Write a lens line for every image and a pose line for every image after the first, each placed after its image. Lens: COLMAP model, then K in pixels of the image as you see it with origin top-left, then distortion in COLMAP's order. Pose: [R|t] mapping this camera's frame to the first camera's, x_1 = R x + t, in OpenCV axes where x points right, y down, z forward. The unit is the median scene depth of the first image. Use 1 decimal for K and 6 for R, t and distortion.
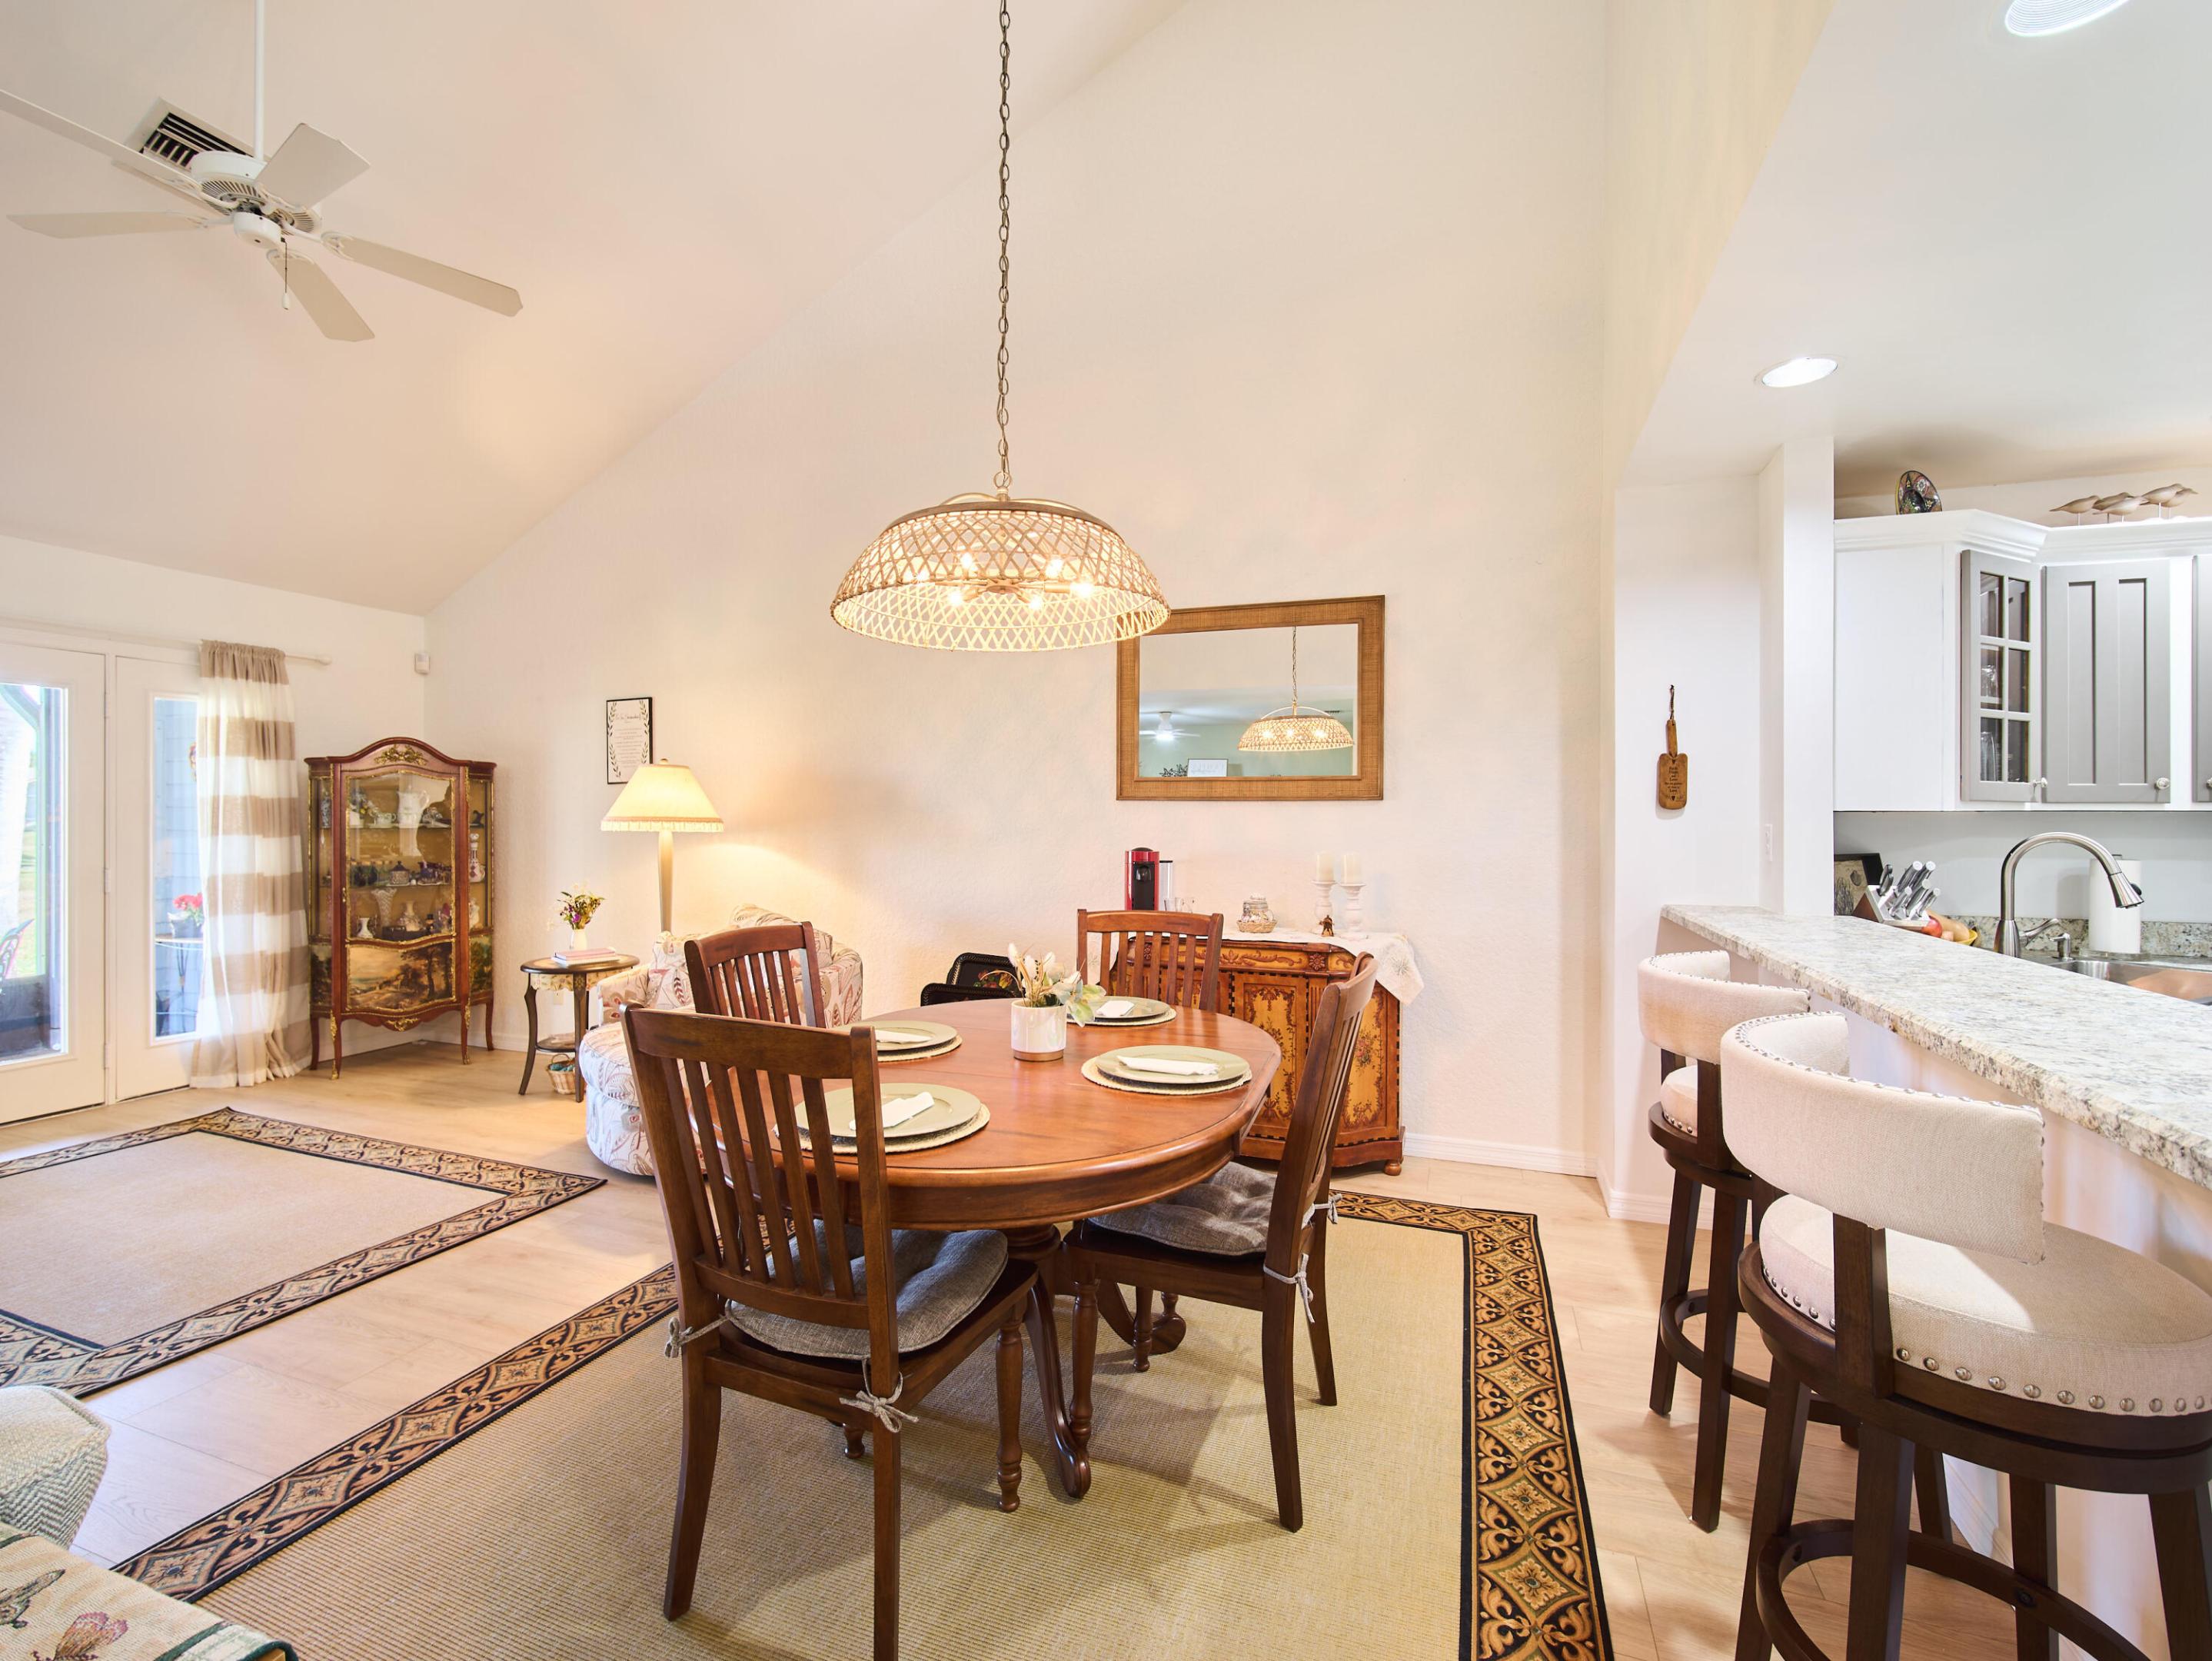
lens RADIAL K [[982.6, 0, 1122.1], [0, 982.6, 820.7], [0, 0, 1]] dist [-0.002198, -0.003133]
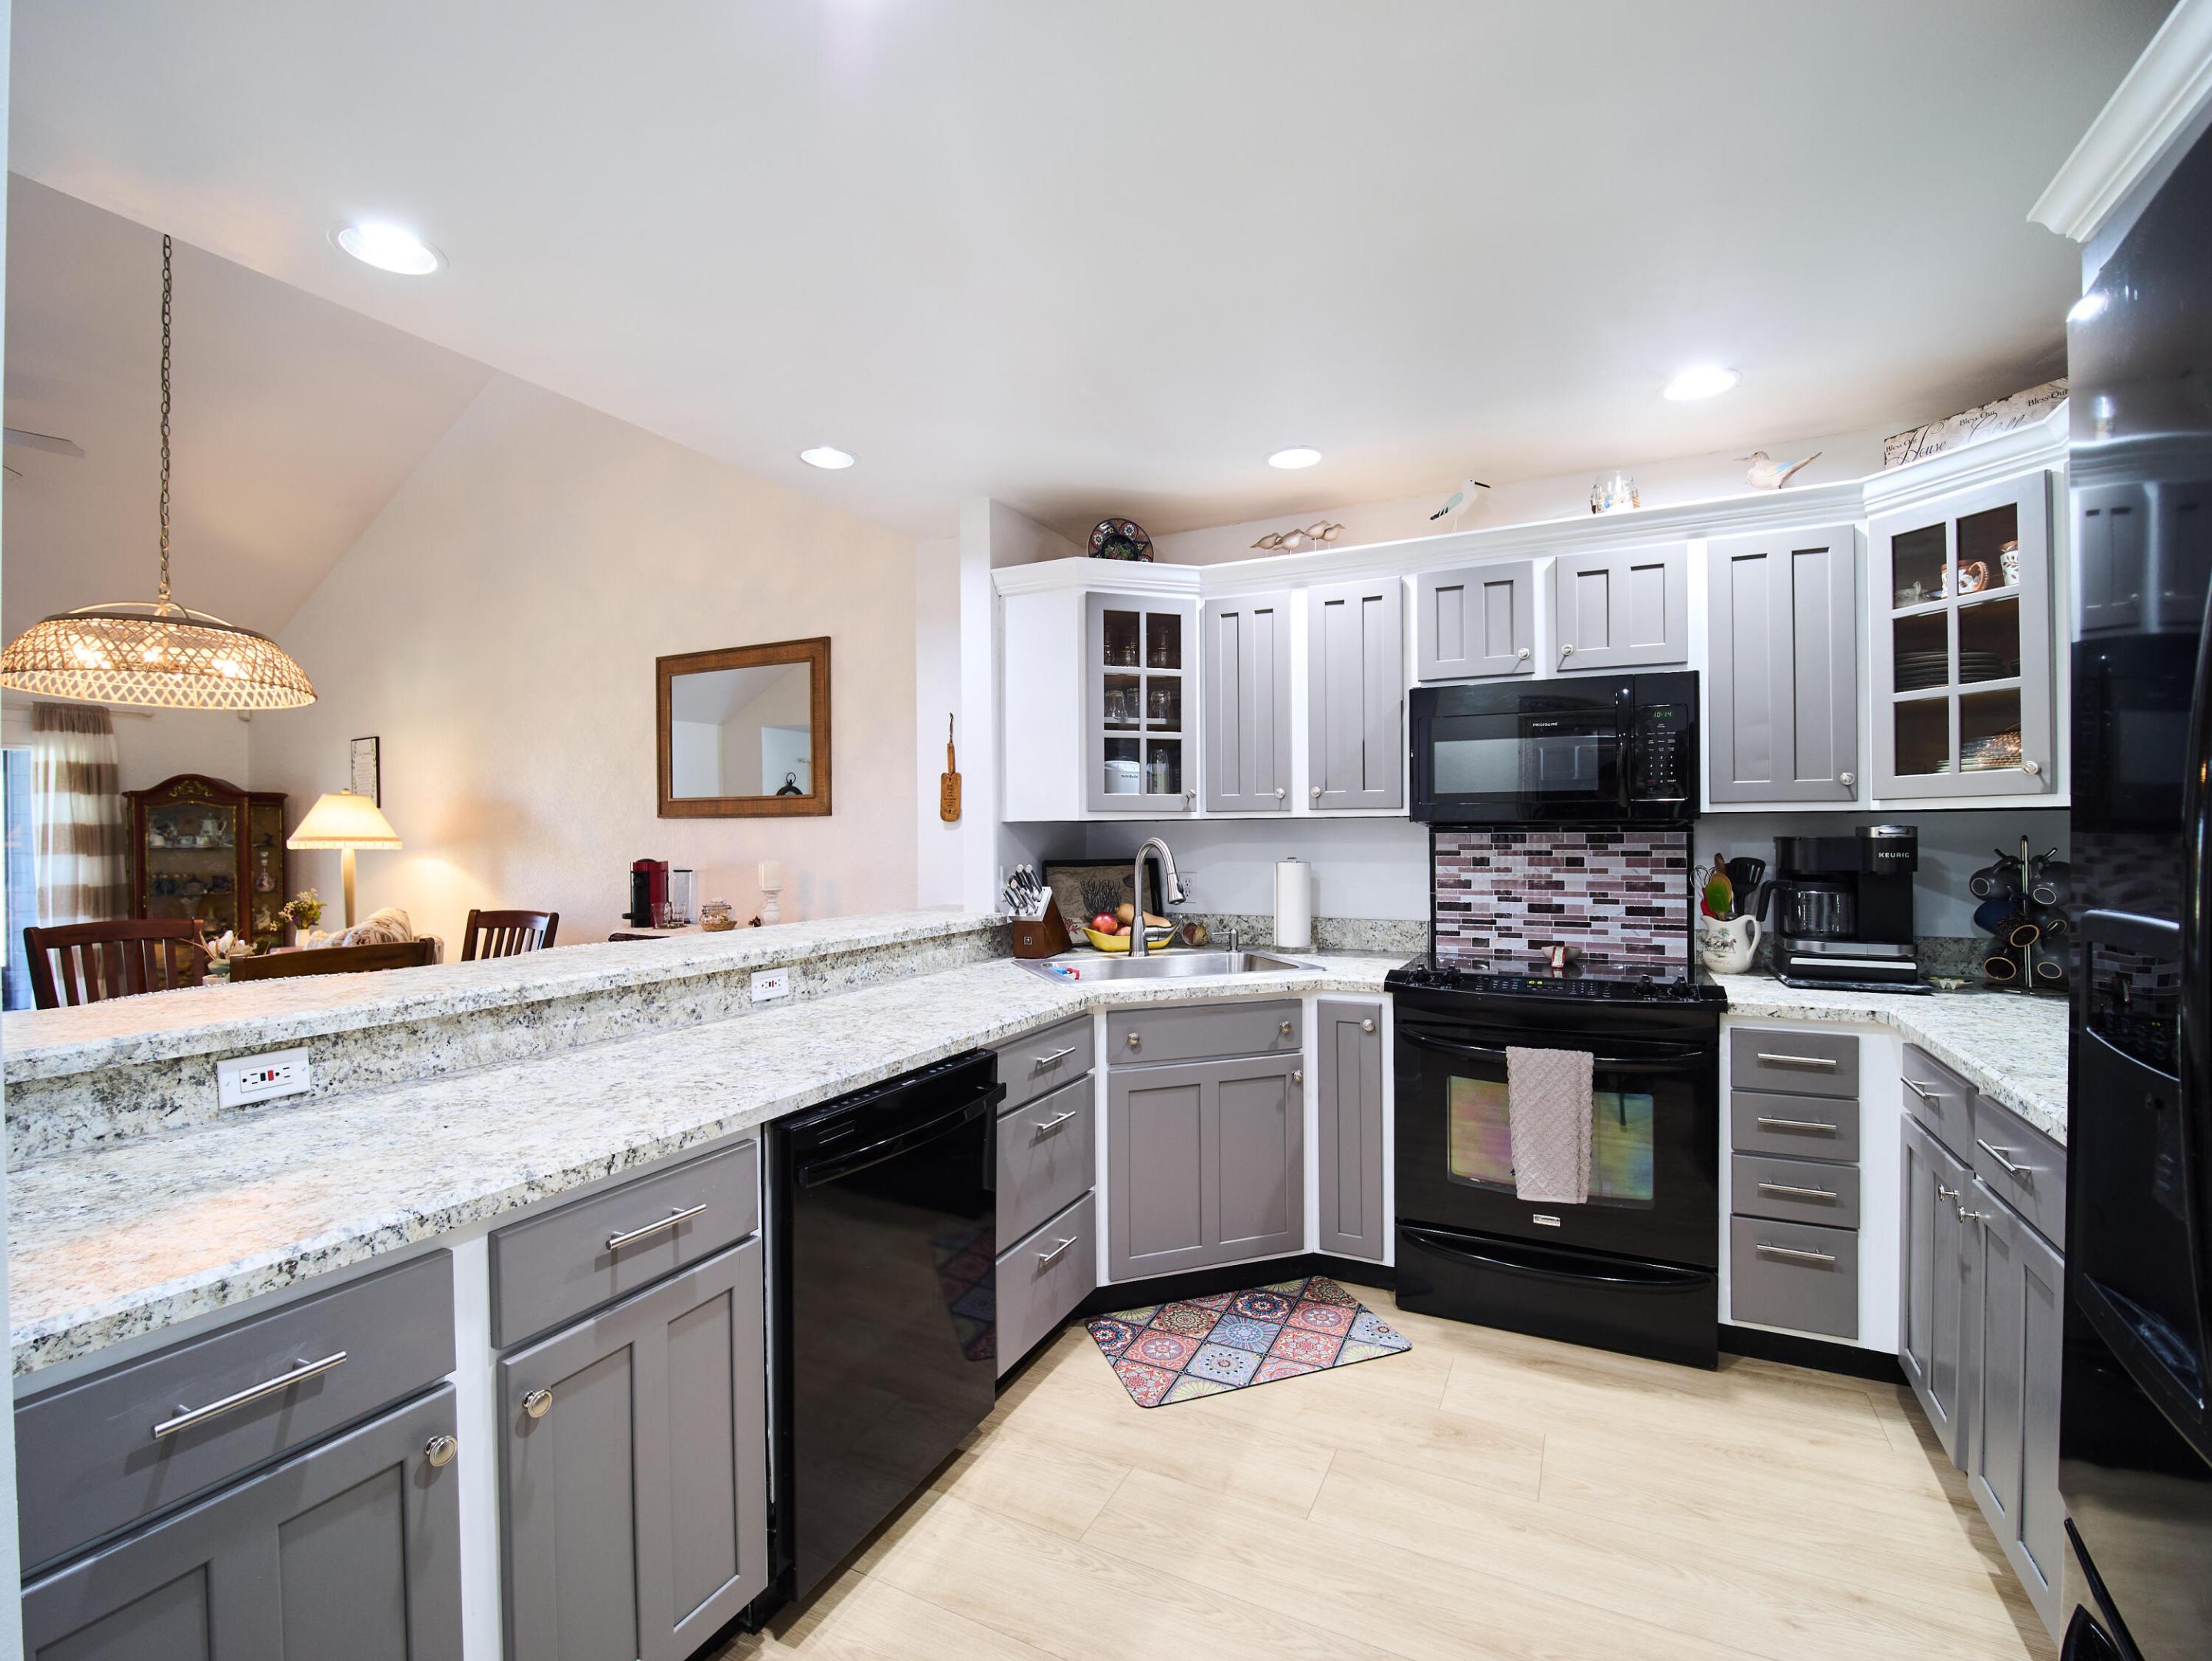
lens RADIAL K [[982.6, 0, 1105.6], [0, 982.6, 831.0], [0, 0, 1]] dist [-0.002198, -0.003133]
pose [[0.990922, -0.011133, -0.133979, 0.646448], [0.010618, 0.999933, -0.004556, 0.004791], [0.134021, 0.003092, 0.990974, -0.080898]]
